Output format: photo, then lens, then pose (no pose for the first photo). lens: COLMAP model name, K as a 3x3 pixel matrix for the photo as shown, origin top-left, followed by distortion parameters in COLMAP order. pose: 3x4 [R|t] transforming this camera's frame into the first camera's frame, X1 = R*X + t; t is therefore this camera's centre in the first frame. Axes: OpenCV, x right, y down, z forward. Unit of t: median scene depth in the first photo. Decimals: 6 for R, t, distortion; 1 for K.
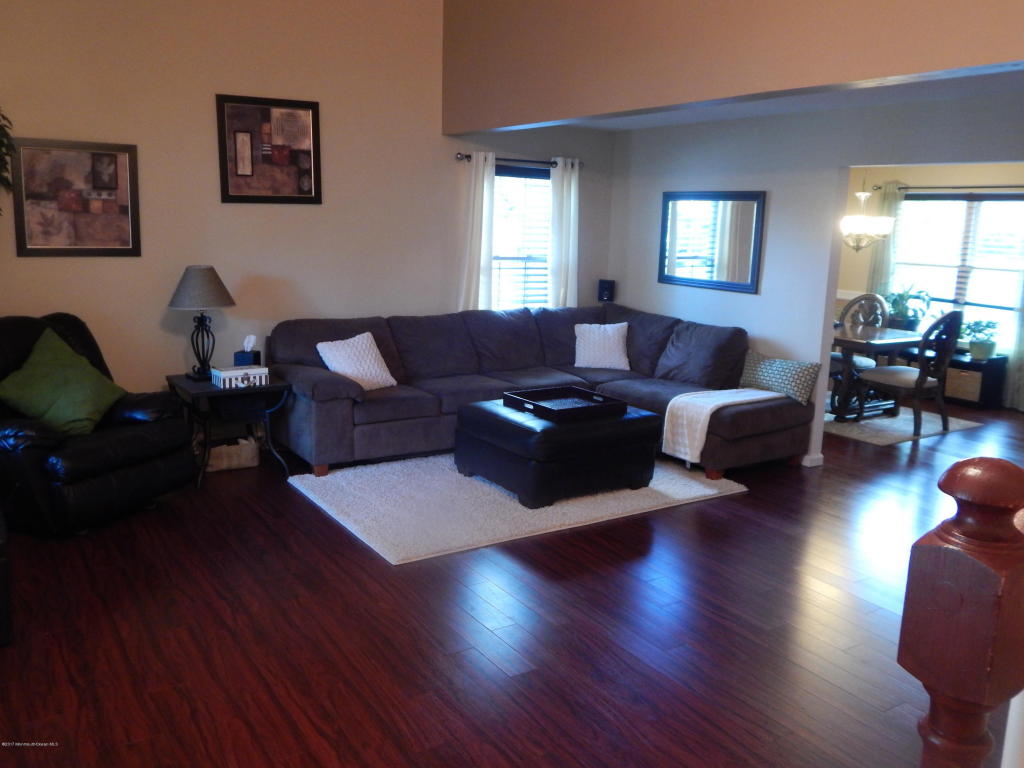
lens RADIAL K [[857.6, 0, 511.0], [0, 857.6, 383.1], [0, 0, 1]] dist [0.011891, -0.035466]
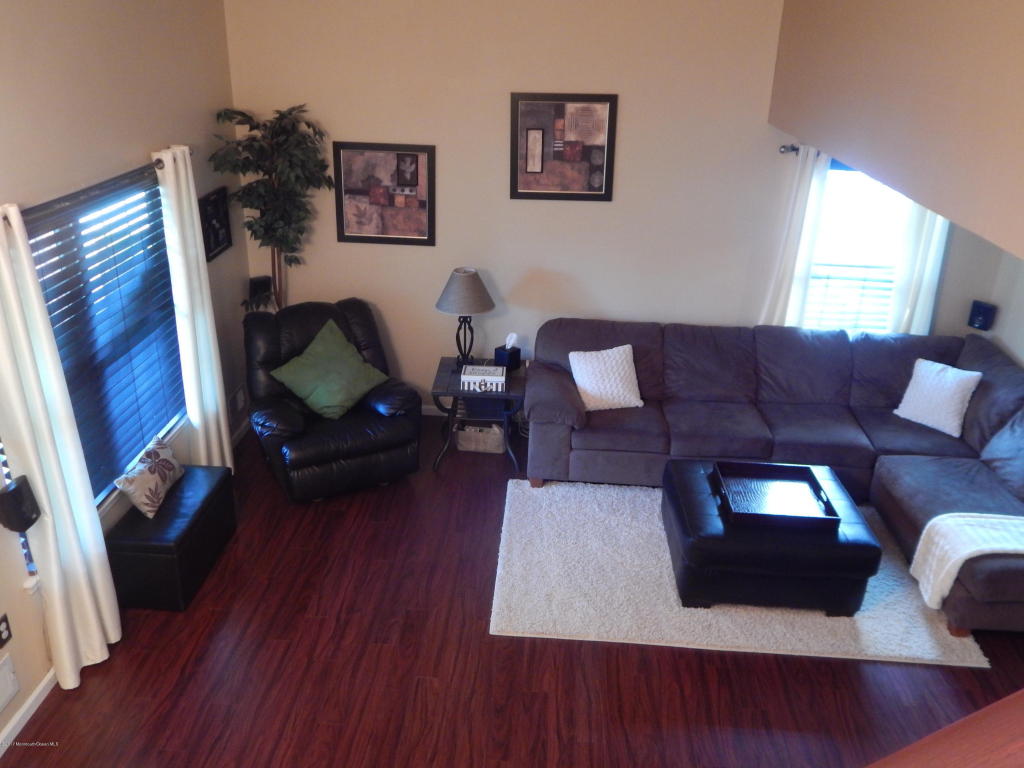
lens RADIAL K [[857.6, 0, 512.0], [0, 857.6, 385.5], [0, 0, 1]] dist [0.011891, -0.035466]
pose [[0.798763, 0.240402, -0.551529, 0.296348], [-0.118030, 0.961501, 0.248163, -0.261065], [0.589954, -0.133126, 0.796386, 0.161005]]
